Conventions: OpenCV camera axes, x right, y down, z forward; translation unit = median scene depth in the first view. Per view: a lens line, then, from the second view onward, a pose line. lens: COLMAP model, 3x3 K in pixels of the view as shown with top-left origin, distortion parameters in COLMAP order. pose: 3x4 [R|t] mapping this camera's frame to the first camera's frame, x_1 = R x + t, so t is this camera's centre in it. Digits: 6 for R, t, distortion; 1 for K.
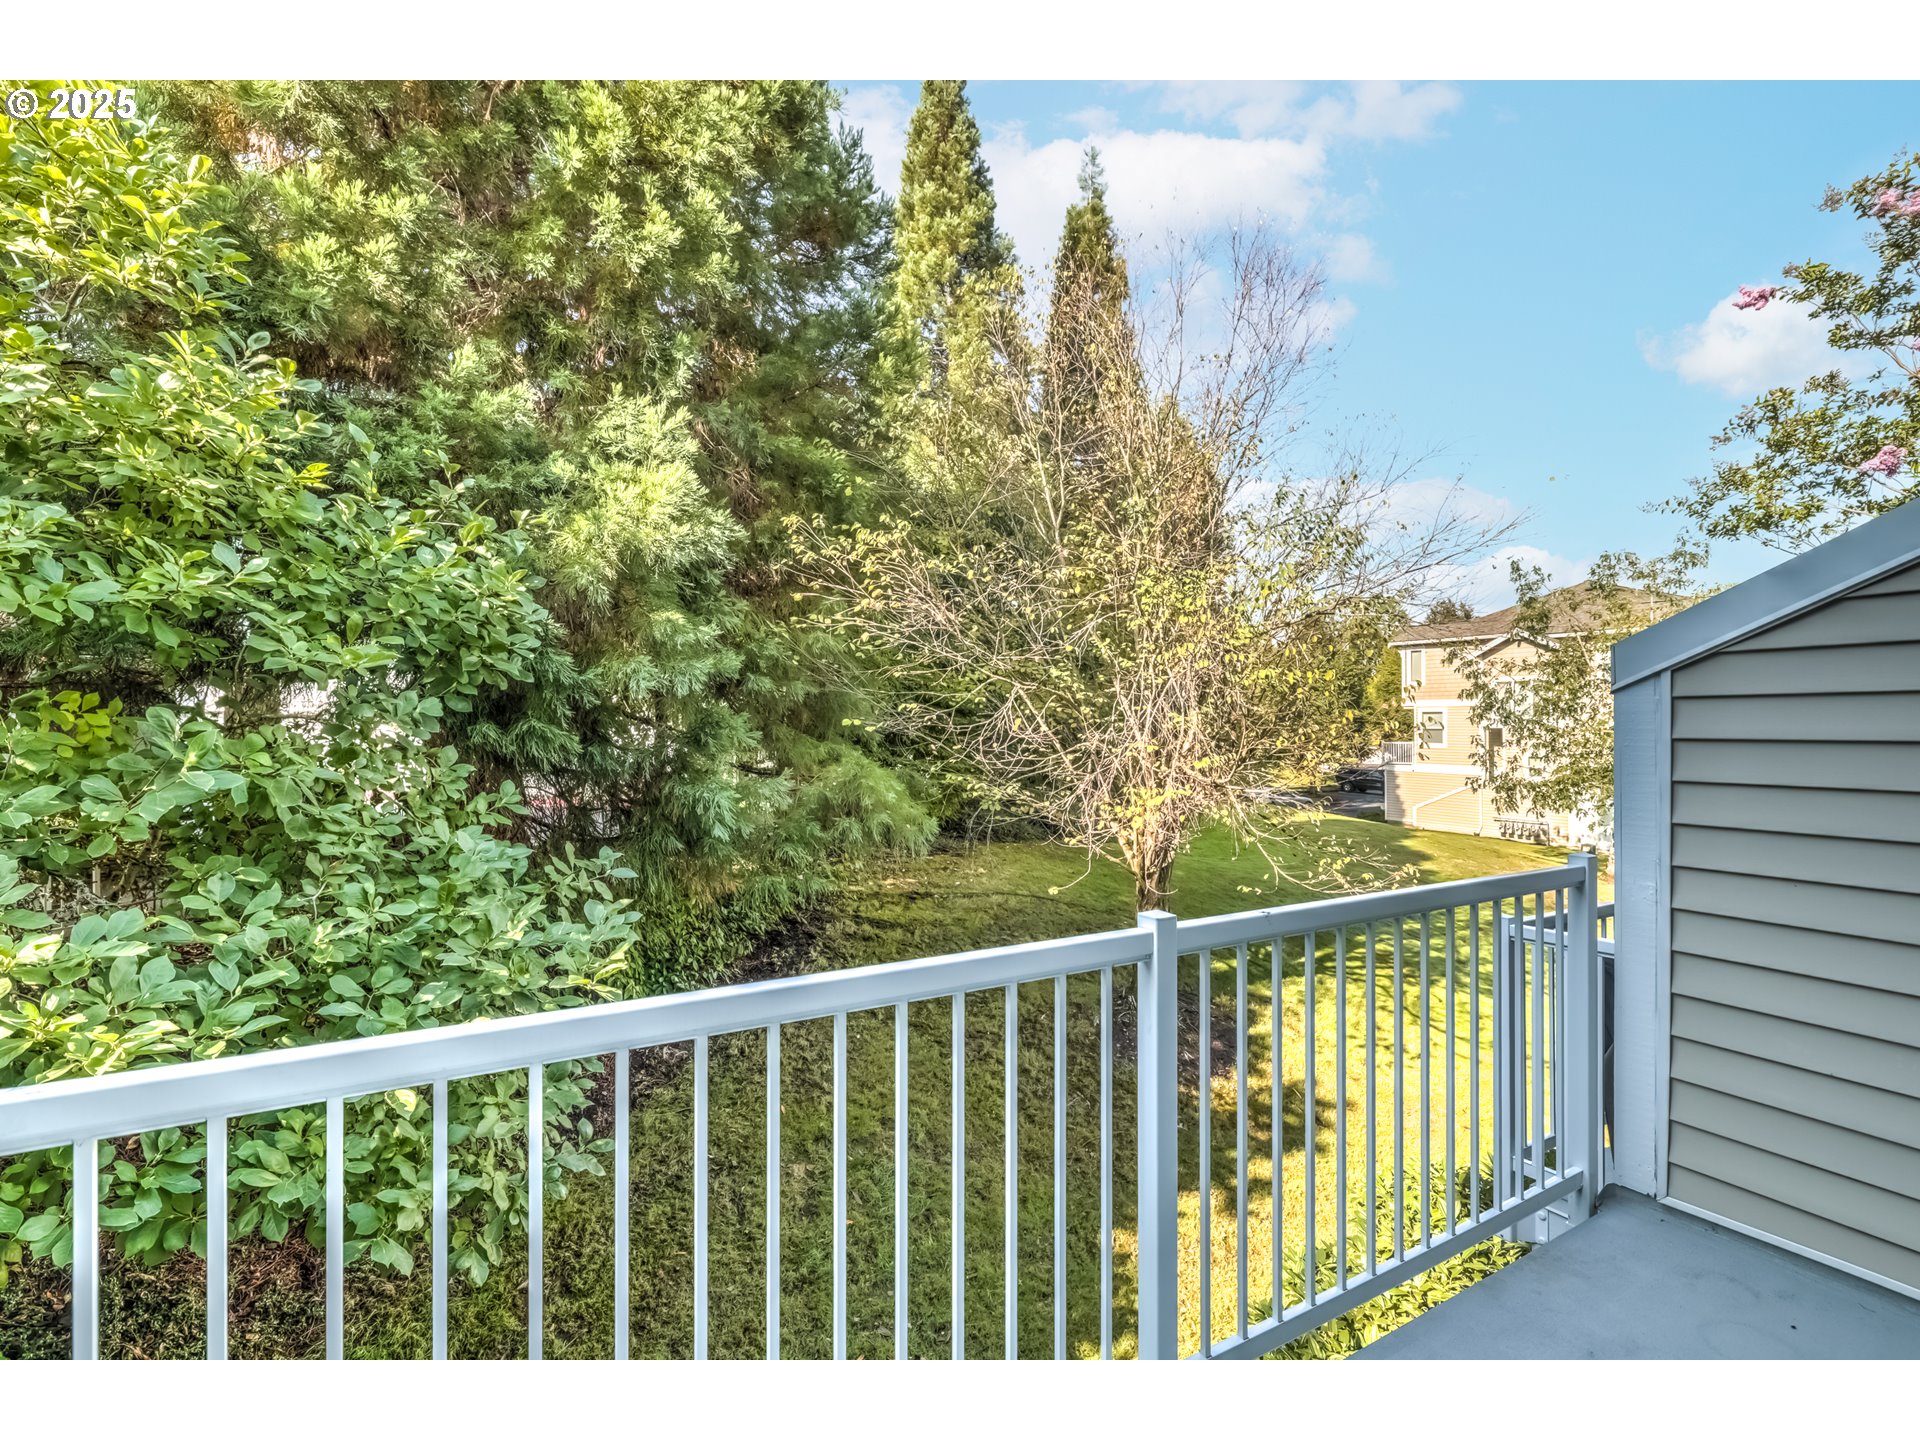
lens RADIAL K [[877.9, 0, 951.2], [0, 877.9, 718.2], [0, 0, 1]] dist [-0.002059, -0.000299]
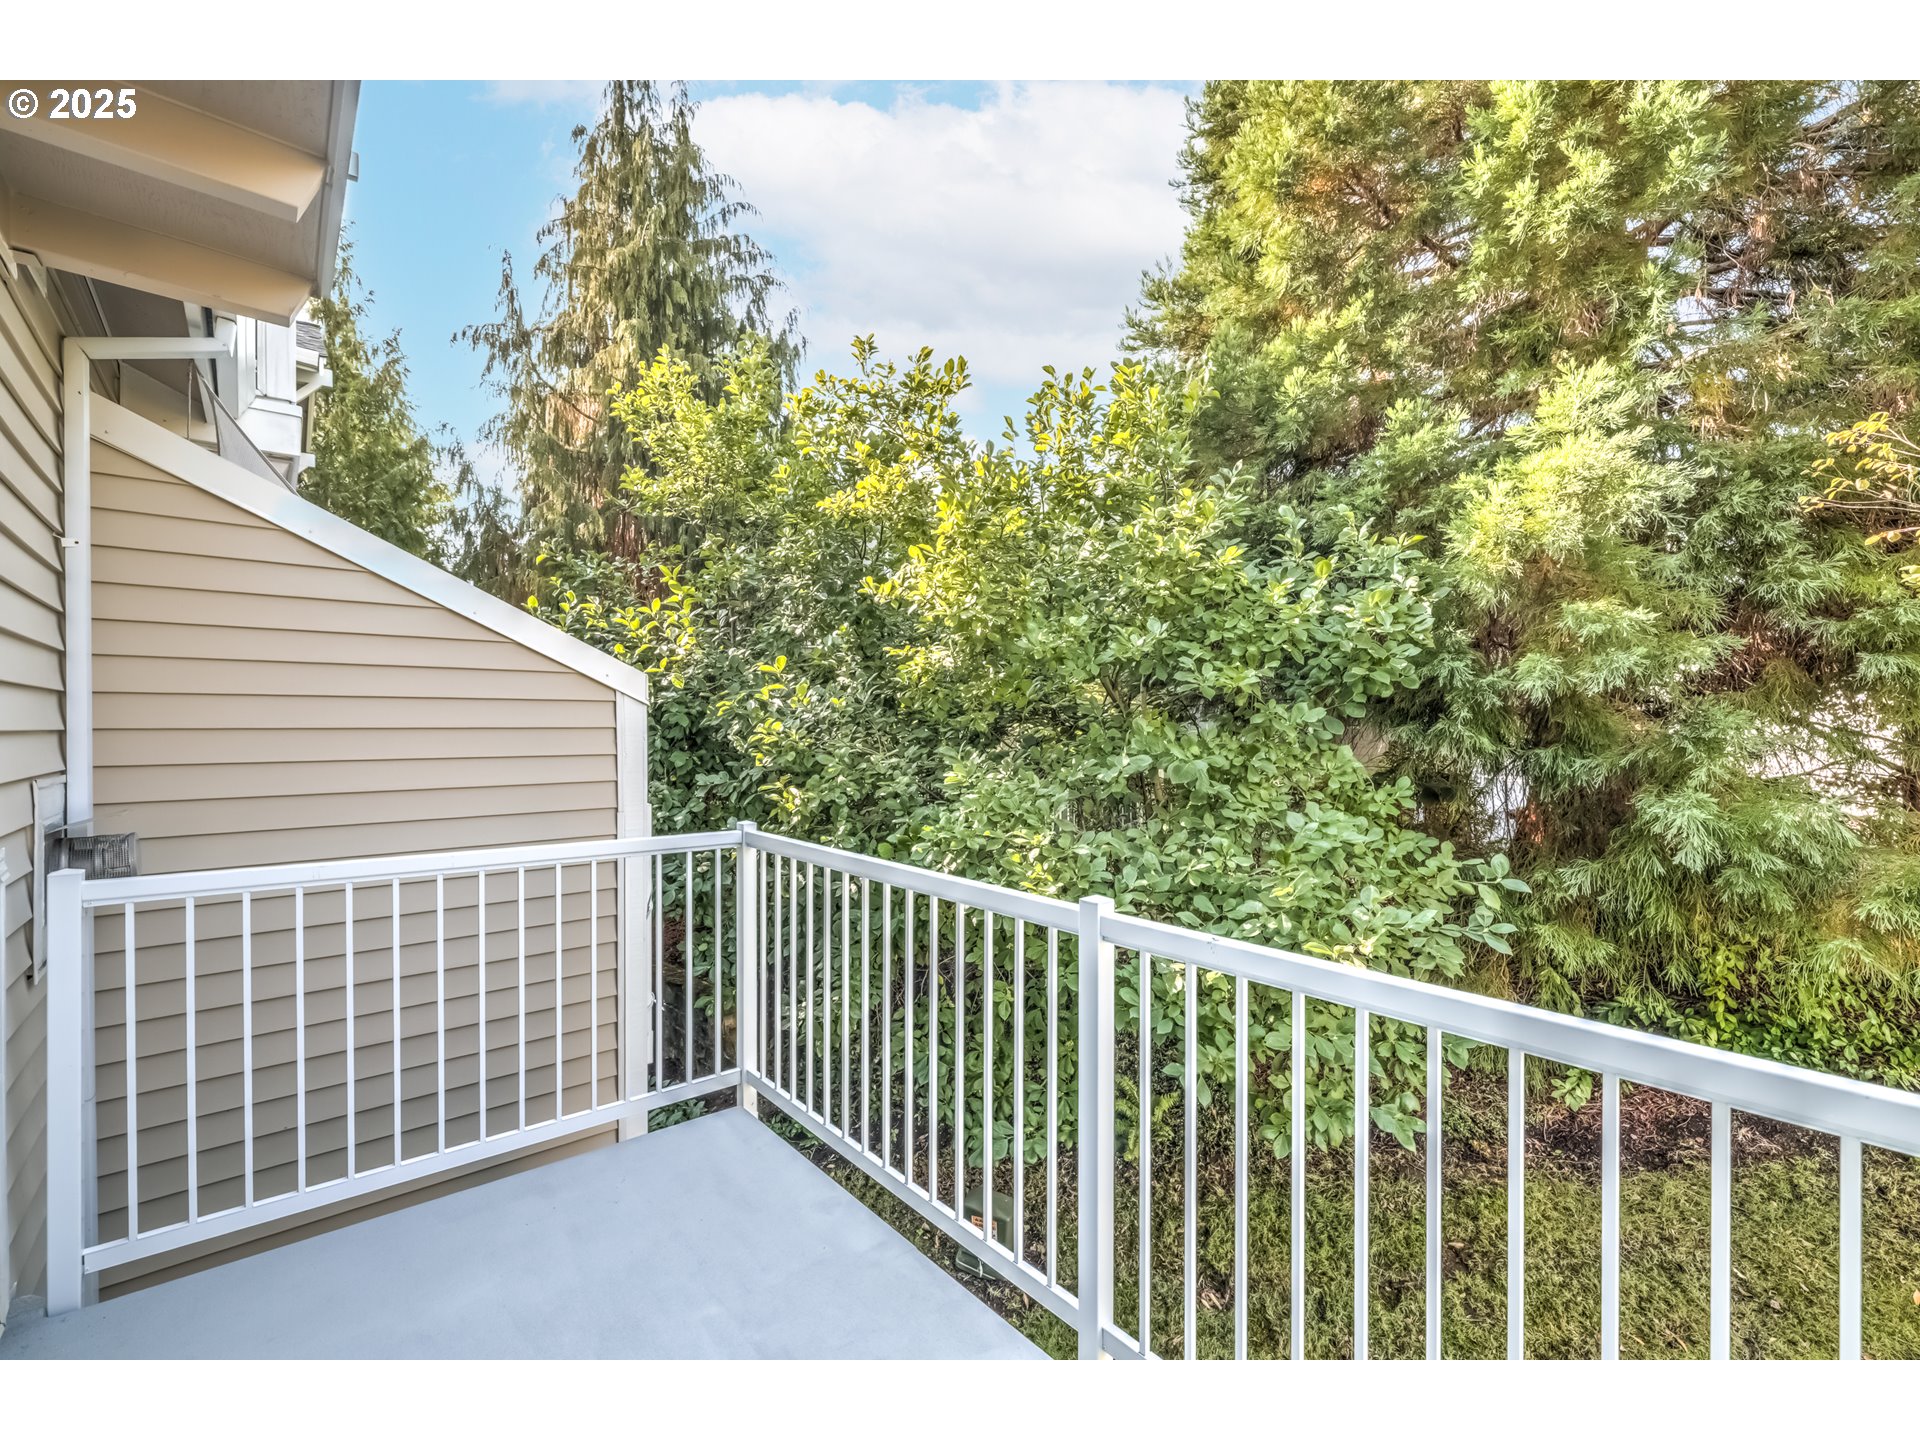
lens RADIAL K [[847.5, 0, 950.0], [0, 847.5, 717.1], [0, 0, 1]] dist [-0.001170, 0.000088]
pose [[0.193323, -0.002476, -0.981132, 0.436917], [0.012826, 0.999918, 0.000004, -0.010351], [0.981051, -0.012585, 0.193338, 0.193150]]
